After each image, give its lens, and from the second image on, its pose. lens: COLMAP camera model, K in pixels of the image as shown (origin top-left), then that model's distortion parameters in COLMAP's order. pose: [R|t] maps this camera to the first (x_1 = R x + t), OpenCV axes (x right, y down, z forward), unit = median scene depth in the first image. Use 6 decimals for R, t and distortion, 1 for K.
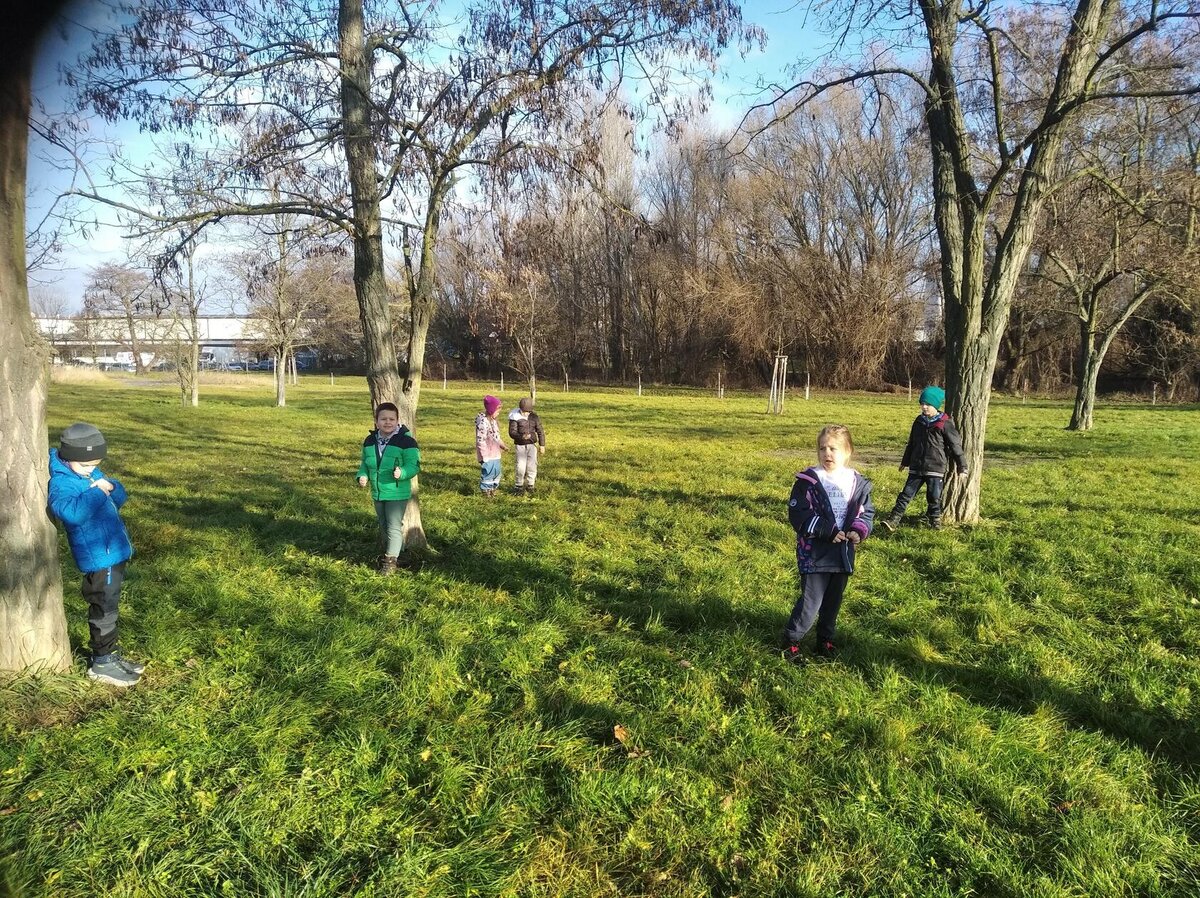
lens RADIAL K [[929.3, 0, 600.0], [0, 929.3, 449.0], [0, 0, 1]] dist [-0.003660, 0.005869]
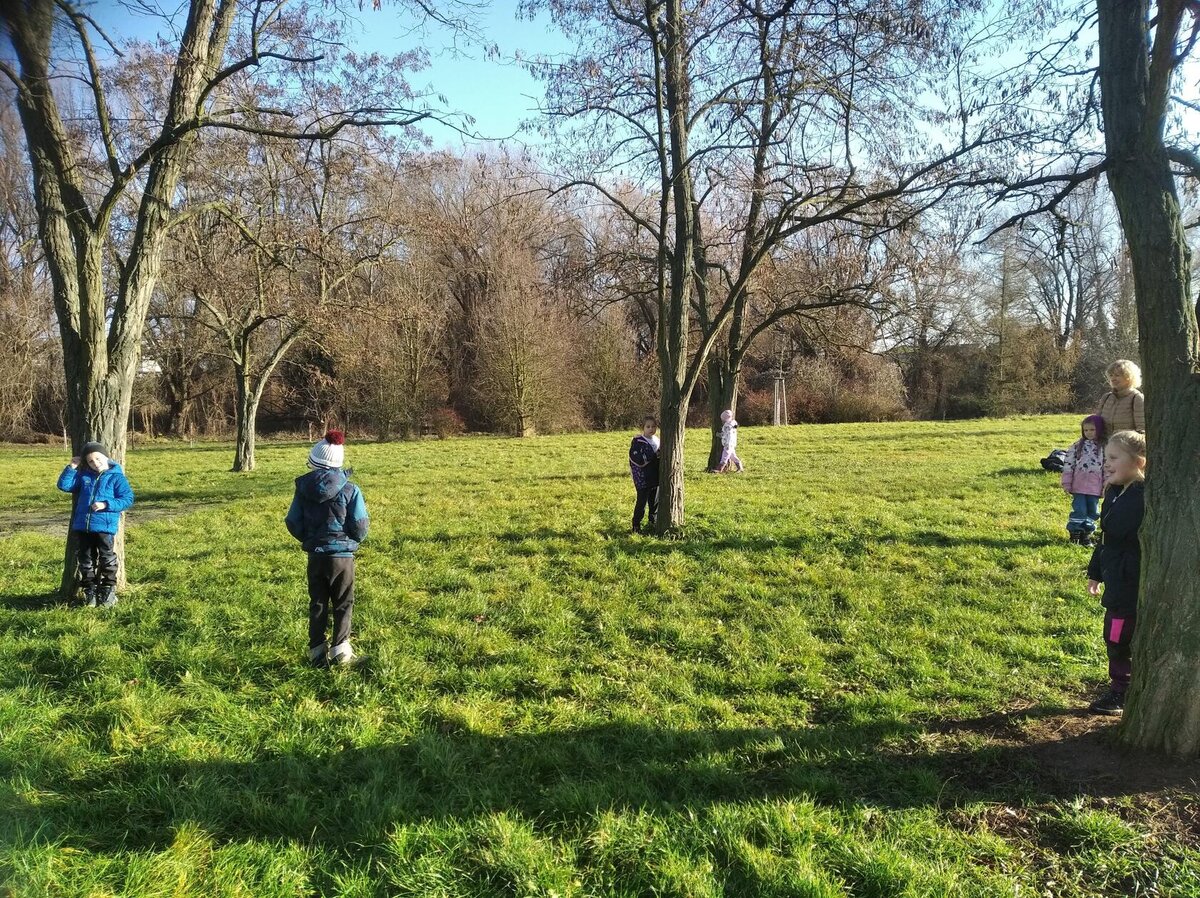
lens RADIAL K [[929.3, 0, 600.0], [0, 929.3, 449.0], [0, 0, 1]] dist [-0.003660, 0.005869]
pose [[0.667772, -0.057130, 0.742170, 0.064251], [0.091936, 0.995746, -0.006071, -0.006136], [-0.738667, 0.072286, 0.670184, 0.078354]]
